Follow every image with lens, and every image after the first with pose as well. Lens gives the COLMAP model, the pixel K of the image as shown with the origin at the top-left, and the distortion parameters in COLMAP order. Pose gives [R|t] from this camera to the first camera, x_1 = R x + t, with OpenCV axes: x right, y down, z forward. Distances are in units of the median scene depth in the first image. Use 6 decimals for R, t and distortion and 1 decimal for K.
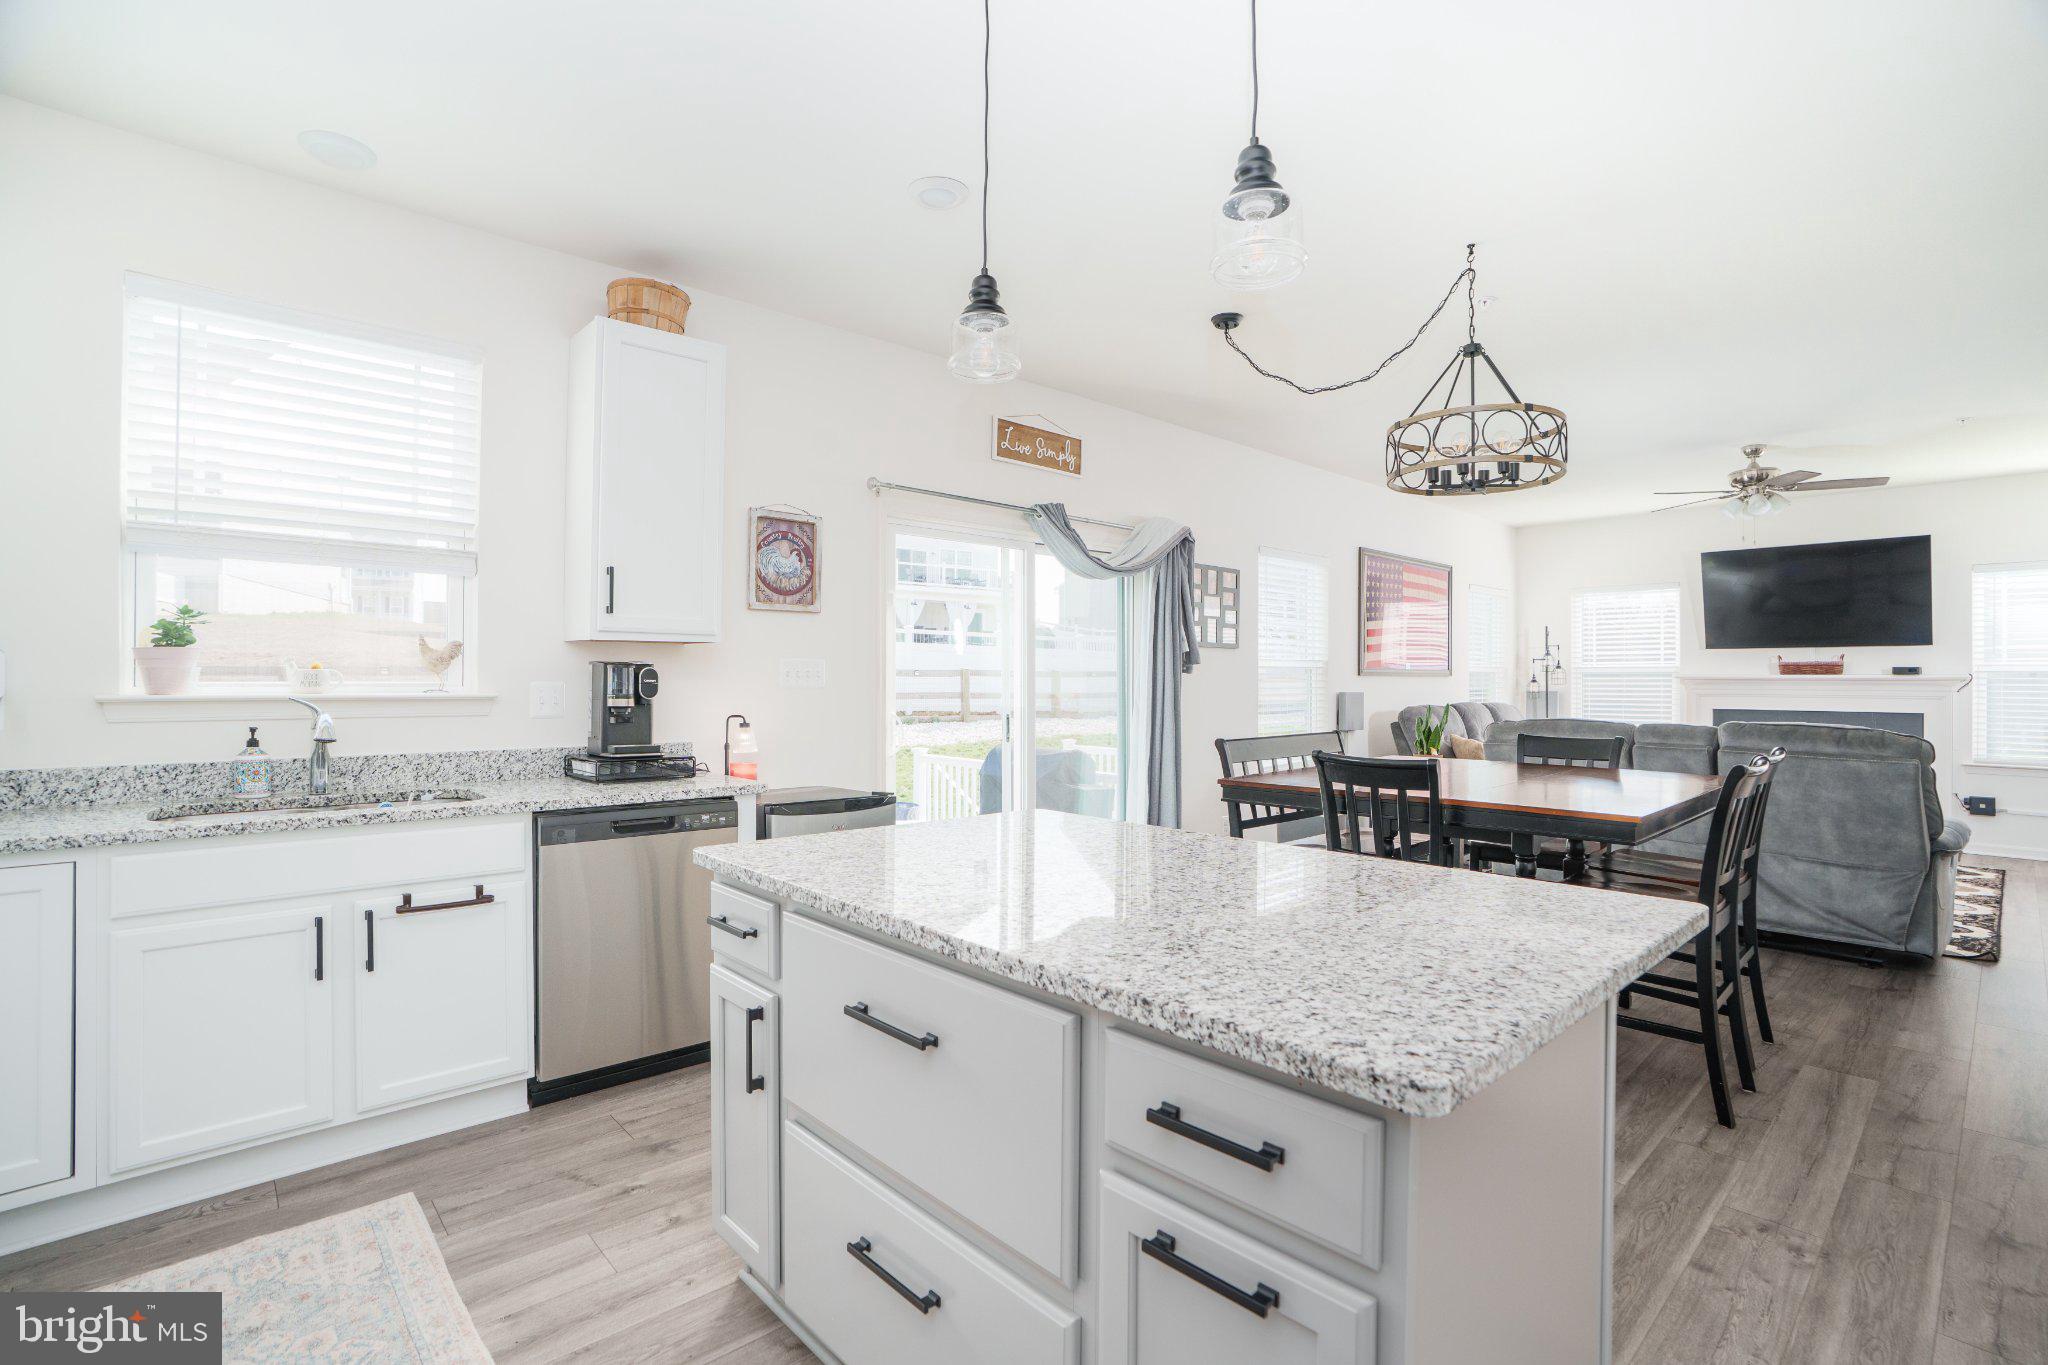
lens RADIAL K [[944.1, 0, 1024.0], [0, 944.1, 682.5], [0, 0, 1]] dist [-0.055506, 0.020768]
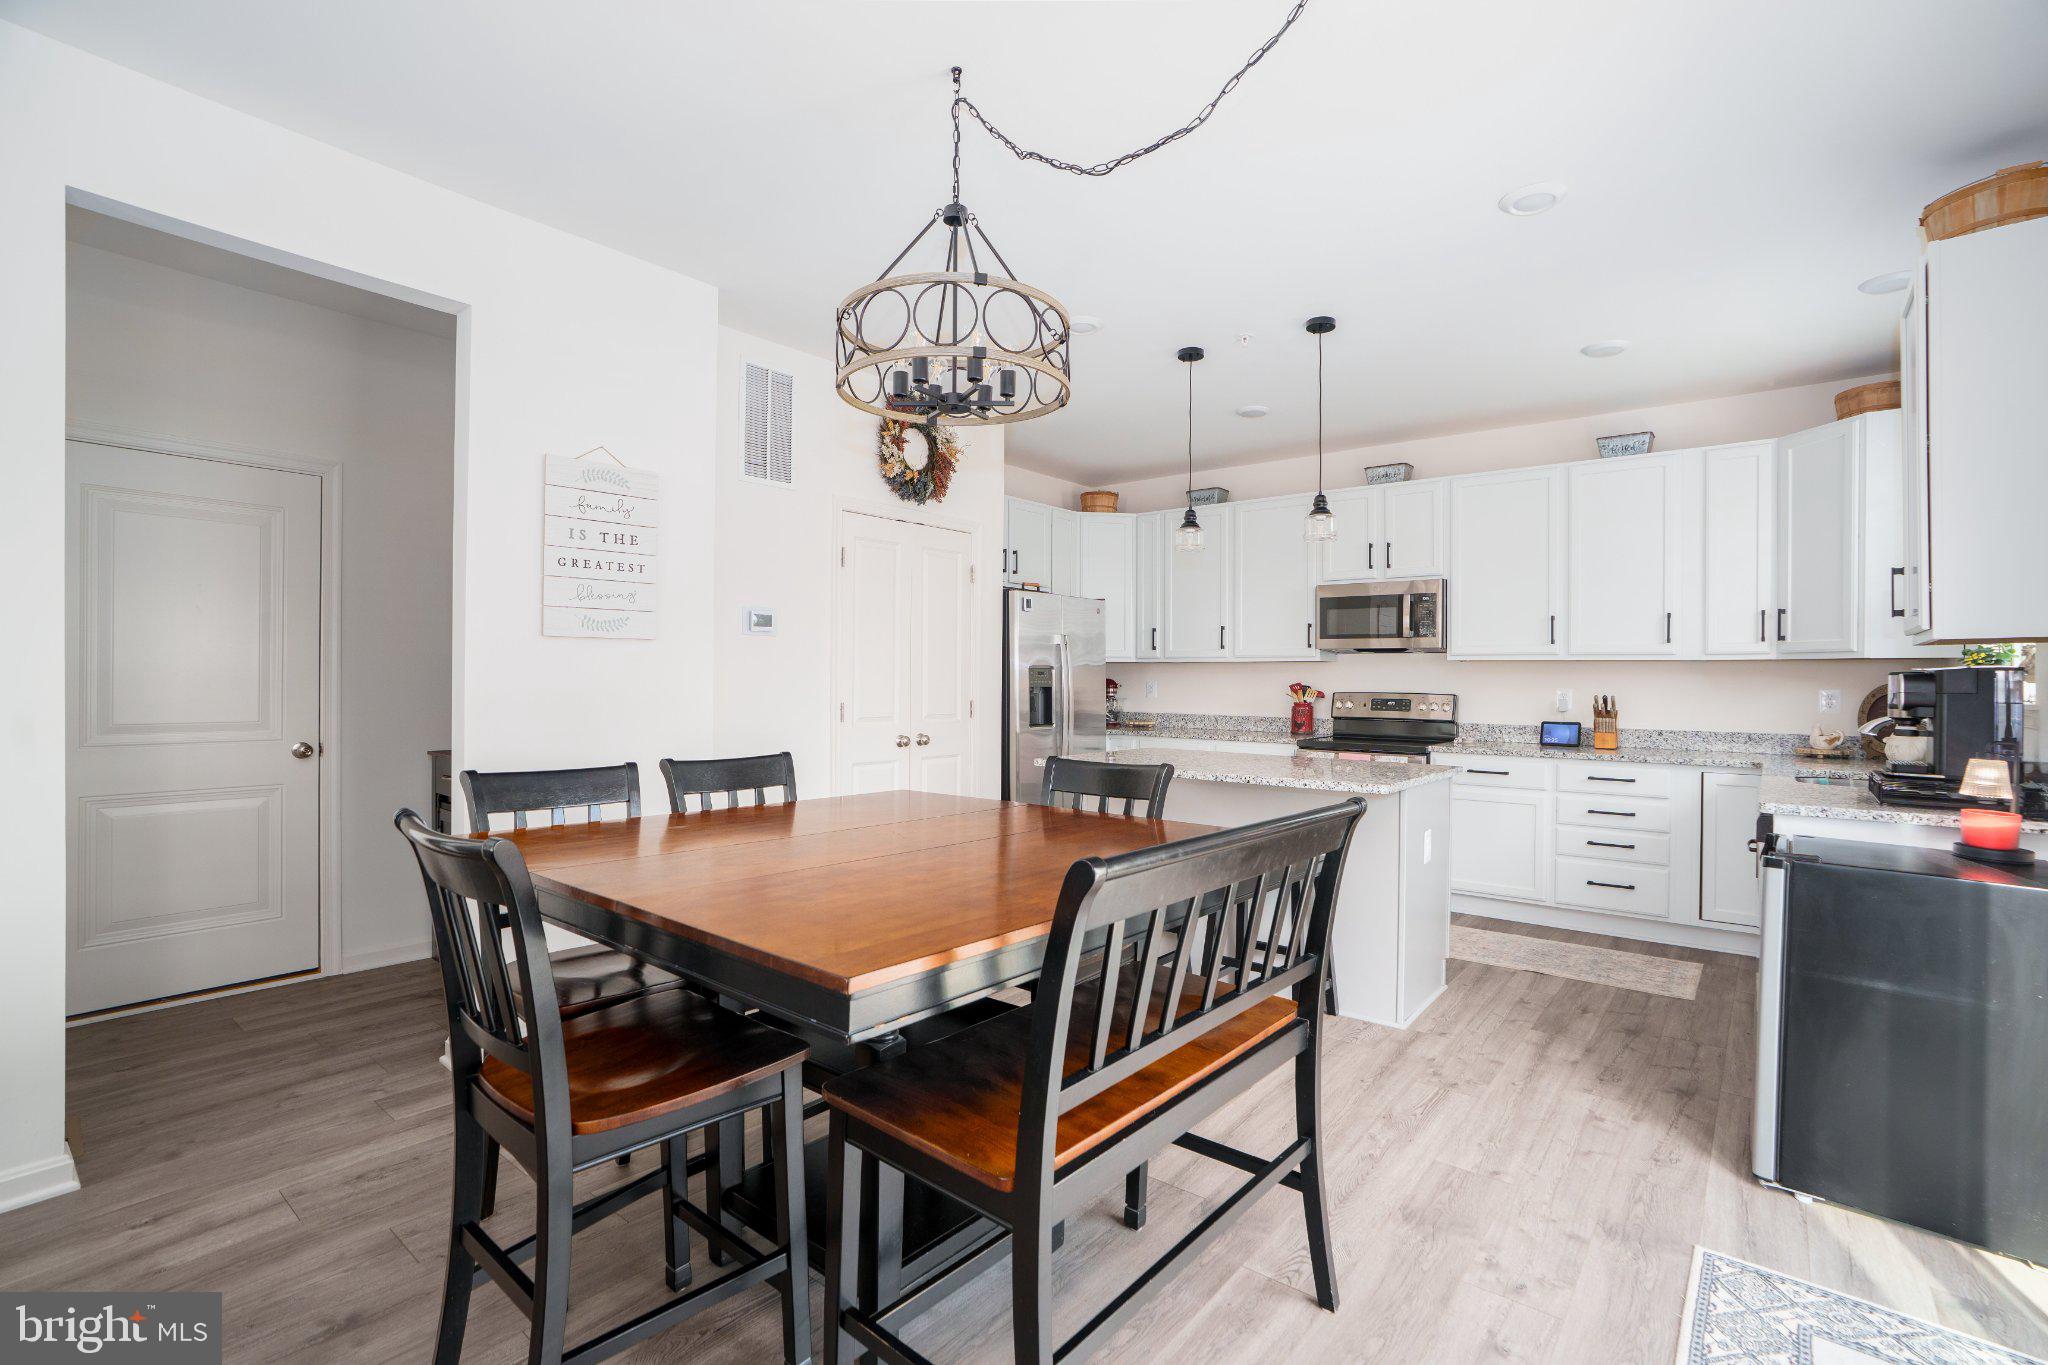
lens RADIAL K [[945.8, 0, 1020.0], [0, 945.8, 685.0], [0, 0, 1]] dist [-0.069462, 0.025381]
pose [[-0.990395, -0.014206, -0.137533, 0.349661], [-0.015499, 0.999845, 0.008339, 0.000157], [0.137393, 0.010390, -0.990462, 1.135802]]
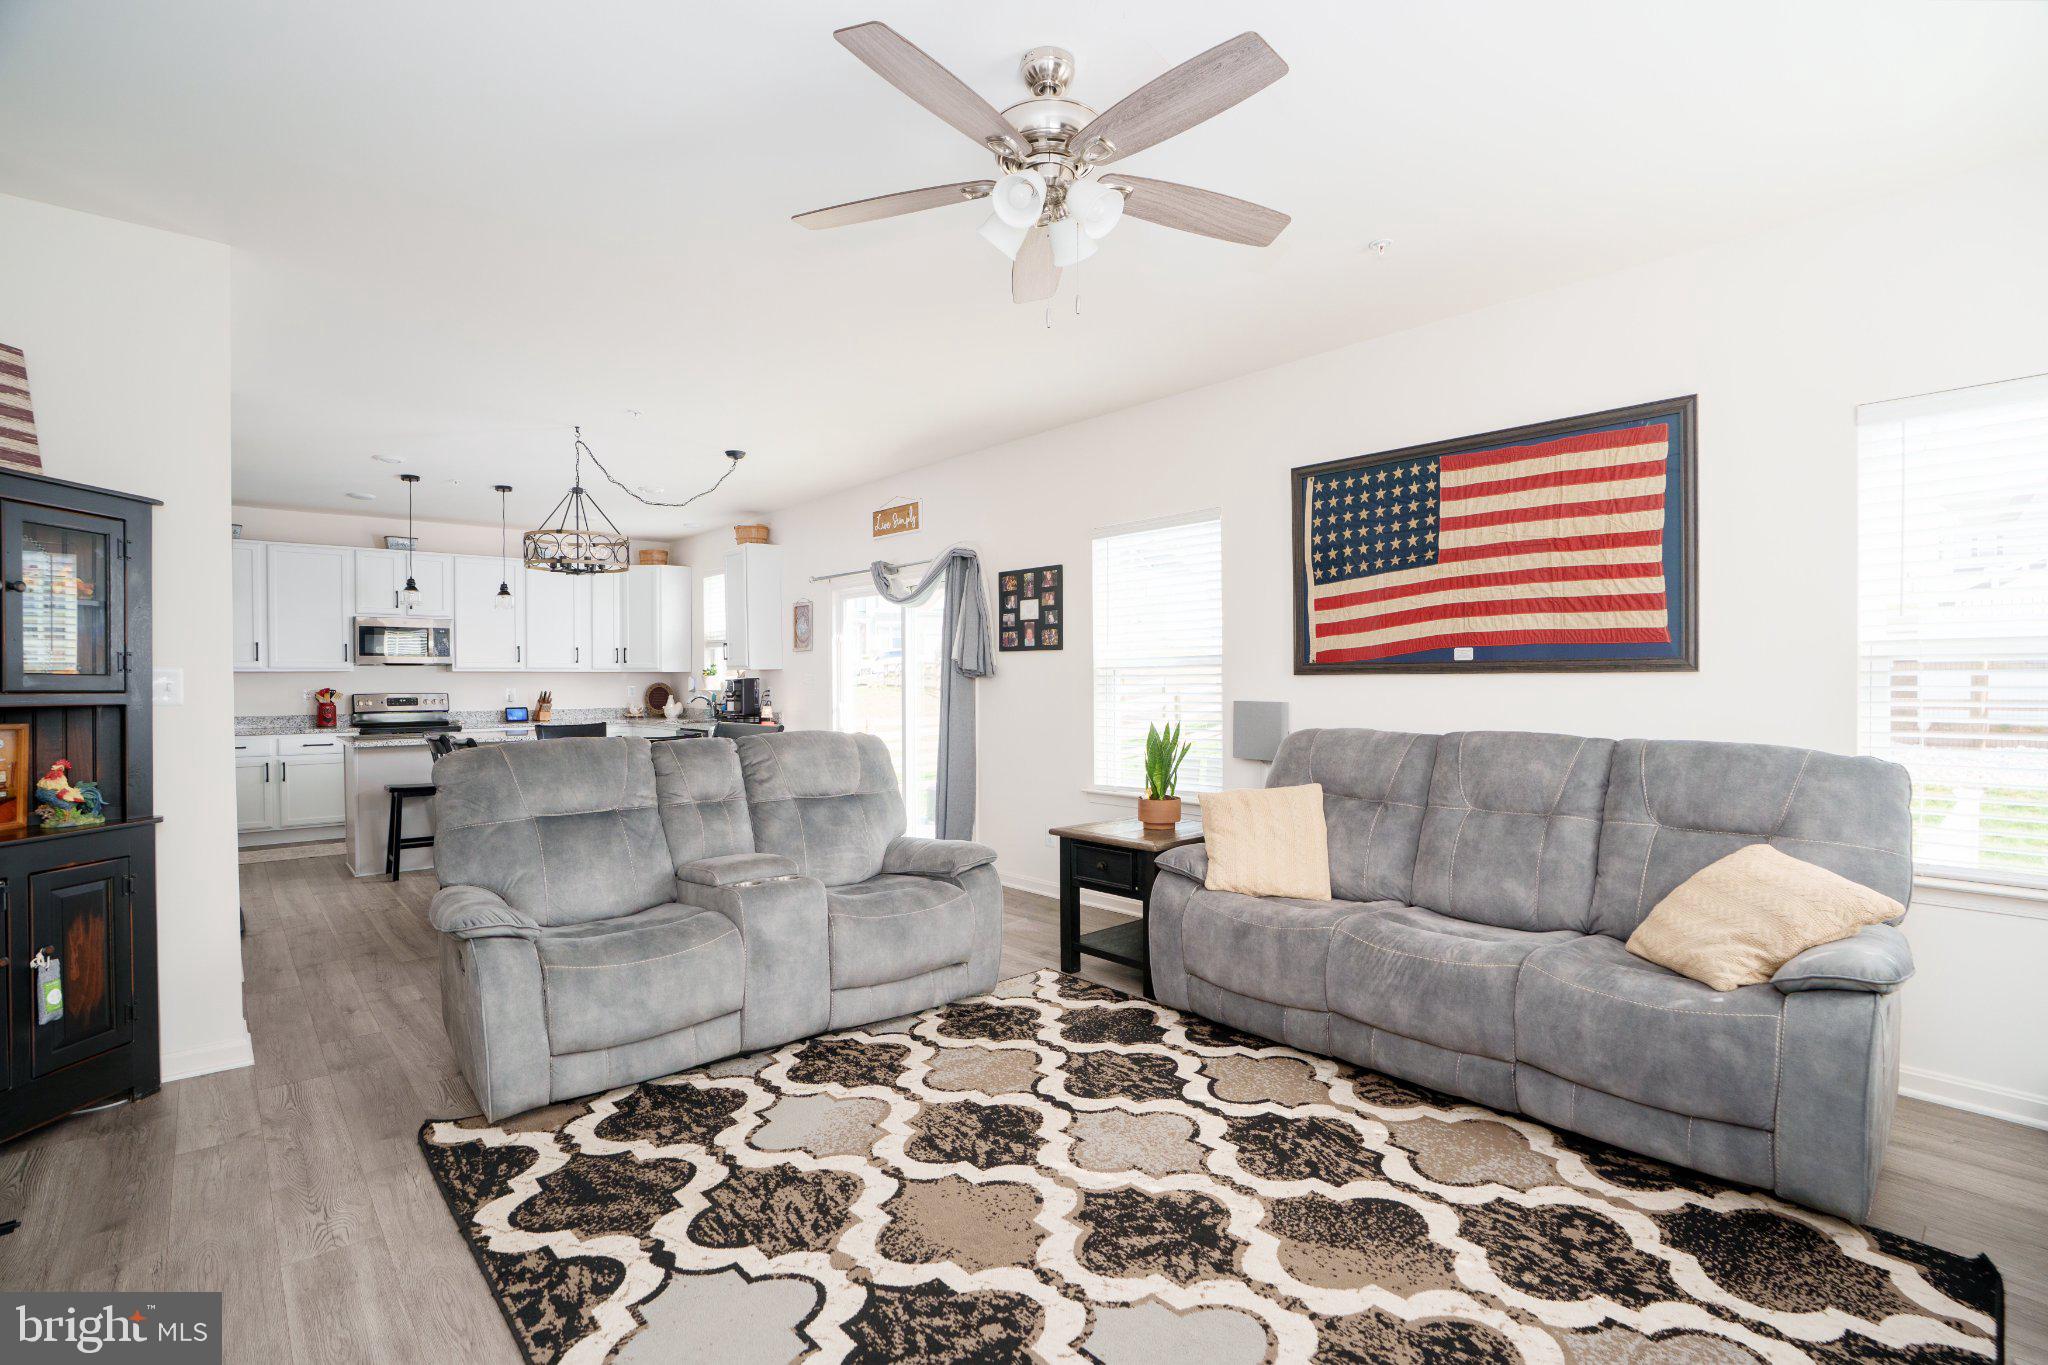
lens RADIAL K [[945.8, 0, 1020.0], [0, 945.8, 685.0], [0, 0, 1]] dist [-0.069462, 0.025381]
pose [[-0.011918, 0.000589, -0.999929, 1.413853], [0.001204, 0.999999, 0.000575, -0.002447], [0.999928, -0.001197, -0.011919, 1.188882]]
